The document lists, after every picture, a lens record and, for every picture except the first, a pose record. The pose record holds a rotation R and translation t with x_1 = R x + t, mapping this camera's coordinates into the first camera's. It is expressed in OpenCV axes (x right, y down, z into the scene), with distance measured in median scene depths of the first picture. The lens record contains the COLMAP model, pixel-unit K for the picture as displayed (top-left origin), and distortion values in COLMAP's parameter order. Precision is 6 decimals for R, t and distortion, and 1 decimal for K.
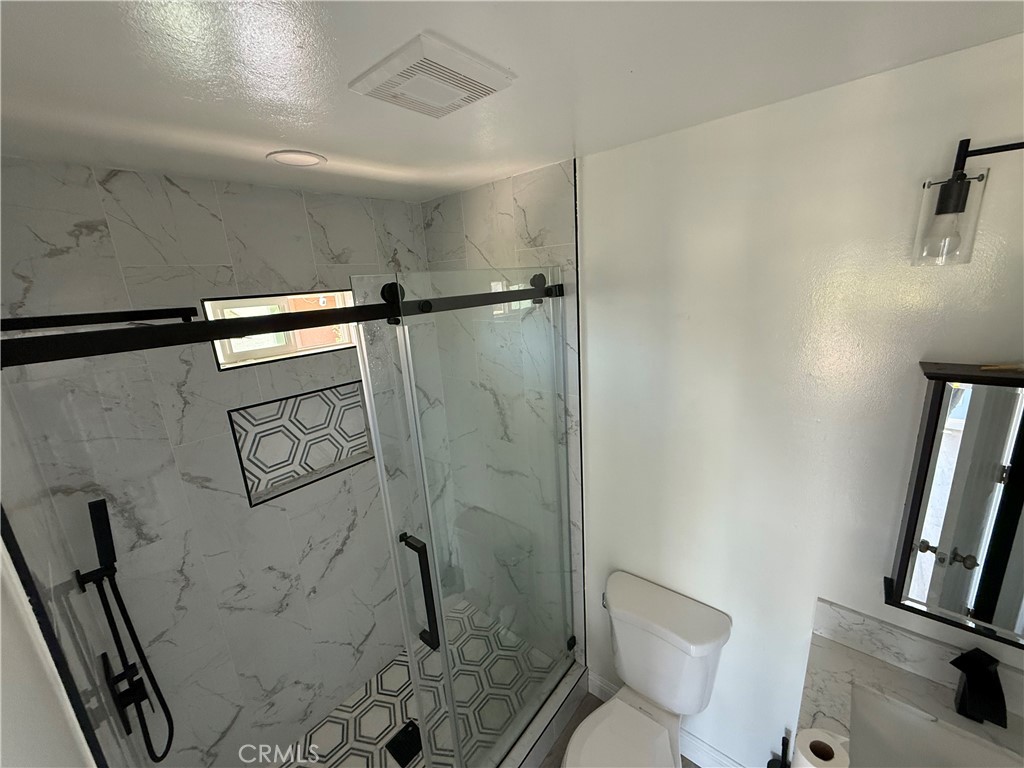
lens RADIAL K [[406.0, 0, 510.3], [0, 406.0, 383.3], [0, 0, 1]] dist [-0.000866, -0.000071]
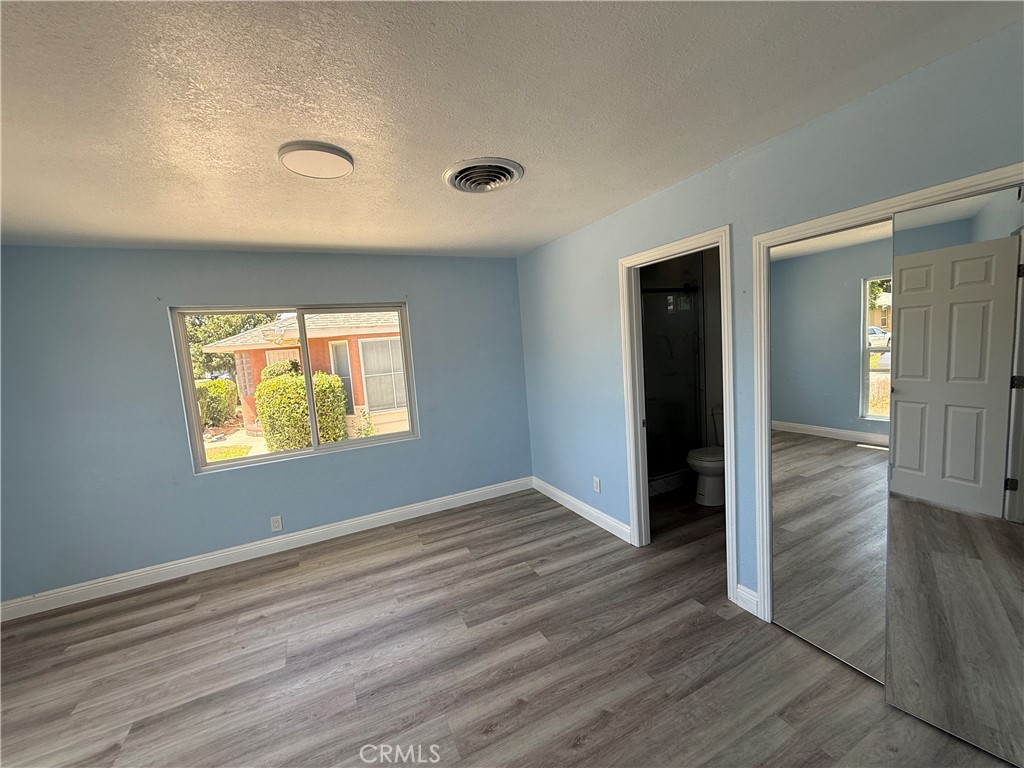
lens RADIAL K [[406.0, 0, 510.3], [0, 406.0, 383.3], [0, 0, 1]] dist [-0.000866, -0.000071]
pose [[0.914028, 0.039653, -0.403708, 0.097330], [-0.085382, 0.991722, -0.095902, 0.645167], [0.396563, 0.122127, 0.909848, -1.578144]]
